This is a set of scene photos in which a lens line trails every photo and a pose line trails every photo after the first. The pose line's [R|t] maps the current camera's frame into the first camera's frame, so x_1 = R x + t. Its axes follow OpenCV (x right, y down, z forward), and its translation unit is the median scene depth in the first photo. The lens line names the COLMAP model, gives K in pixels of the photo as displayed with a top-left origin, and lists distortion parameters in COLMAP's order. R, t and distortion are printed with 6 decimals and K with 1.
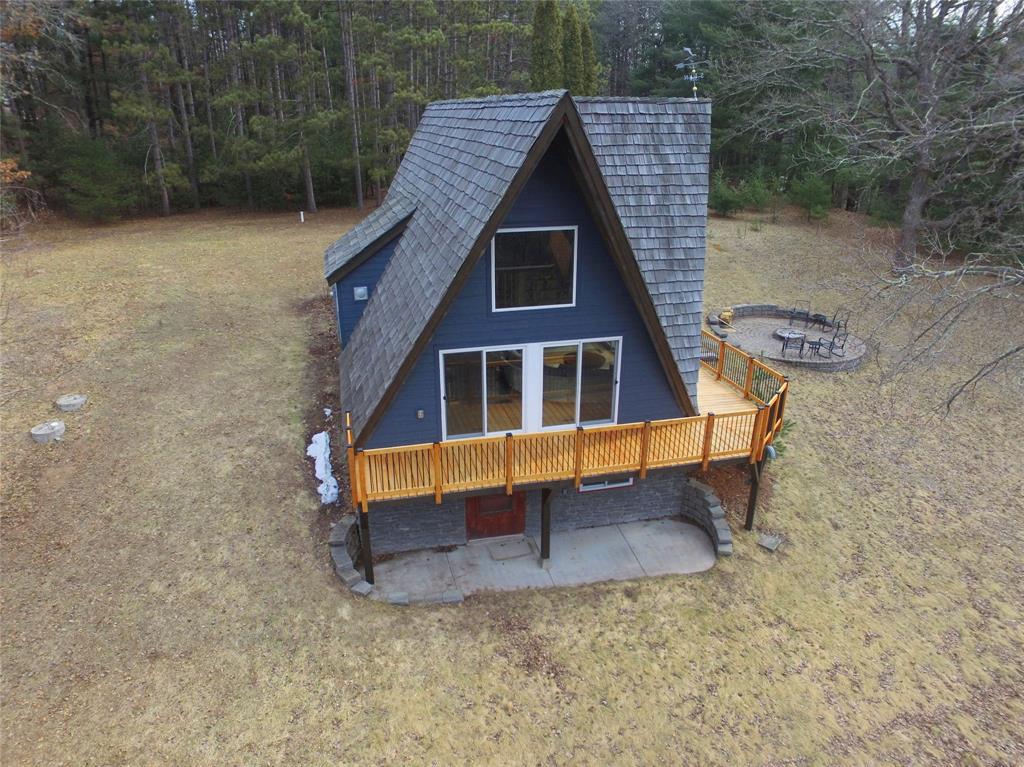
lens RADIAL K [[702.6, 0, 496.3], [0, 702.6, 393.0], [0, 0, 1]] dist [-0.094275, 0.067294]
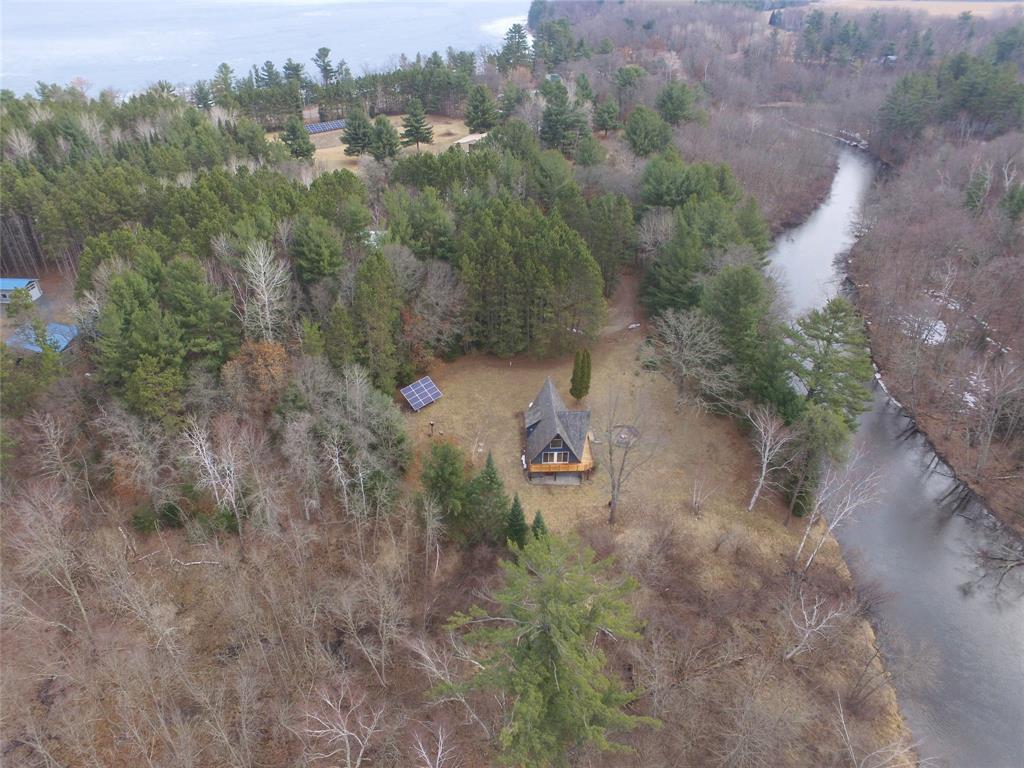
lens RADIAL K [[702.6, 0, 513.2], [0, 702.6, 378.3], [0, 0, 1]] dist [-0.094275, 0.067294]
pose [[0.983273, 0.105776, -0.148274, 0.609299], [-0.081155, 0.983242, 0.163247, -1.950725], [0.163057, -0.148484, 0.975379, -5.980458]]
